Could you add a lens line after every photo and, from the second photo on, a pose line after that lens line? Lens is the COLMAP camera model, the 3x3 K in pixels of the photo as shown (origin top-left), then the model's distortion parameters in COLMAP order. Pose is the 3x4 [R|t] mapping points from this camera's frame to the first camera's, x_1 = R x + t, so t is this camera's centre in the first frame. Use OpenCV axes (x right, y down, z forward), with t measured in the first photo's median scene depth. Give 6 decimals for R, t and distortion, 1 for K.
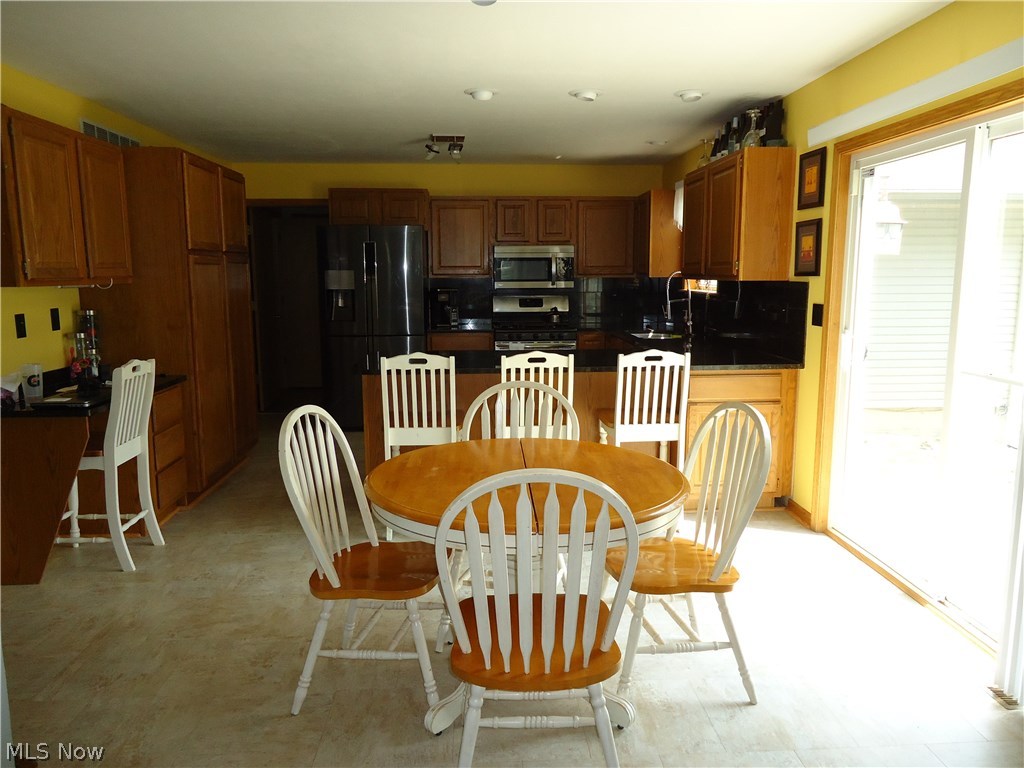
lens RADIAL K [[751.1, 0, 509.9], [0, 751.1, 383.0], [0, 0, 1]] dist [-0.006799, 0.015269]
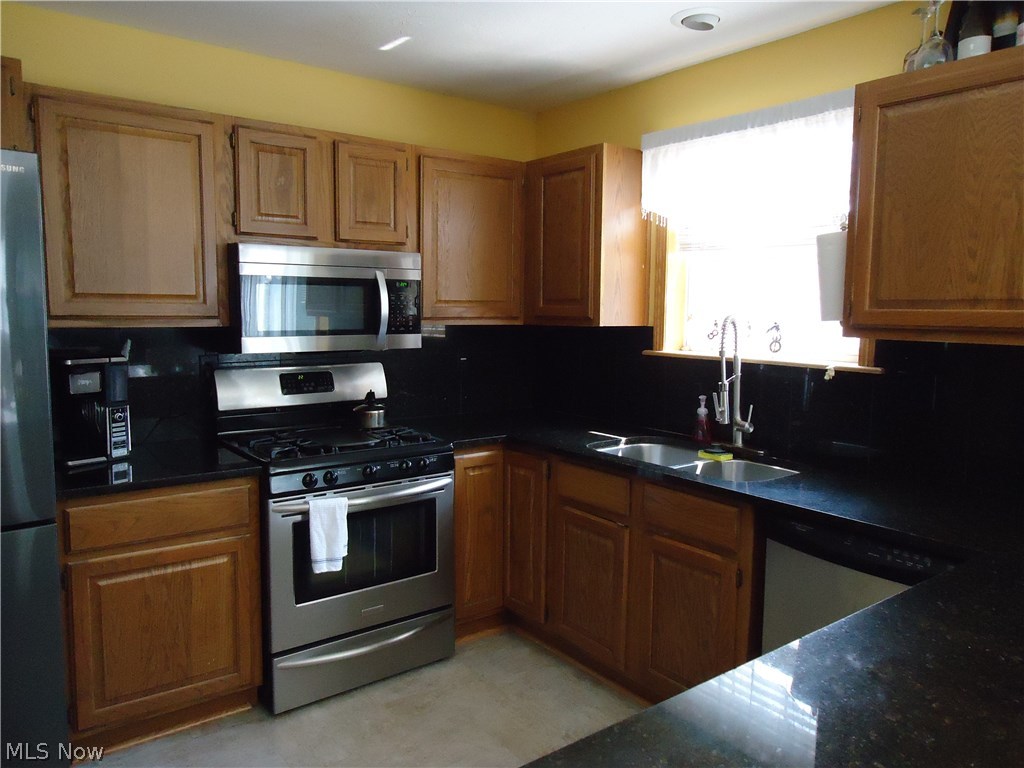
lens RADIAL K [[751.1, 0, 513.6], [0, 751.1, 384.3], [0, 0, 1]] dist [-0.006799, 0.015269]
pose [[0.823208, -0.045491, 0.565914, -0.197569], [0.069700, 0.997342, -0.021218, -0.147869], [-0.563445, 0.056910, 0.824191, 0.967295]]
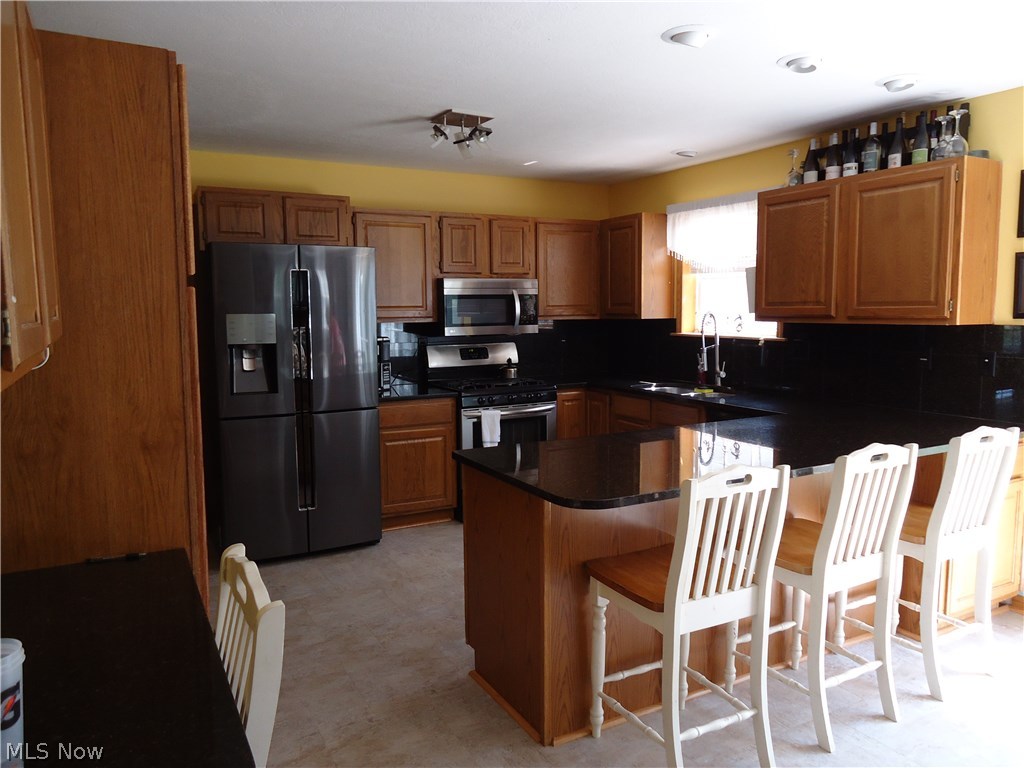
lens RADIAL K [[751.1, 0, 514.2], [0, 751.1, 382.5], [0, 0, 1]] dist [-0.006799, 0.015269]
pose [[0.898753, -0.048632, 0.435751, -0.449522], [0.069927, 0.997008, -0.032954, -0.082528], [-0.432844, 0.060088, 0.899464, 0.498900]]
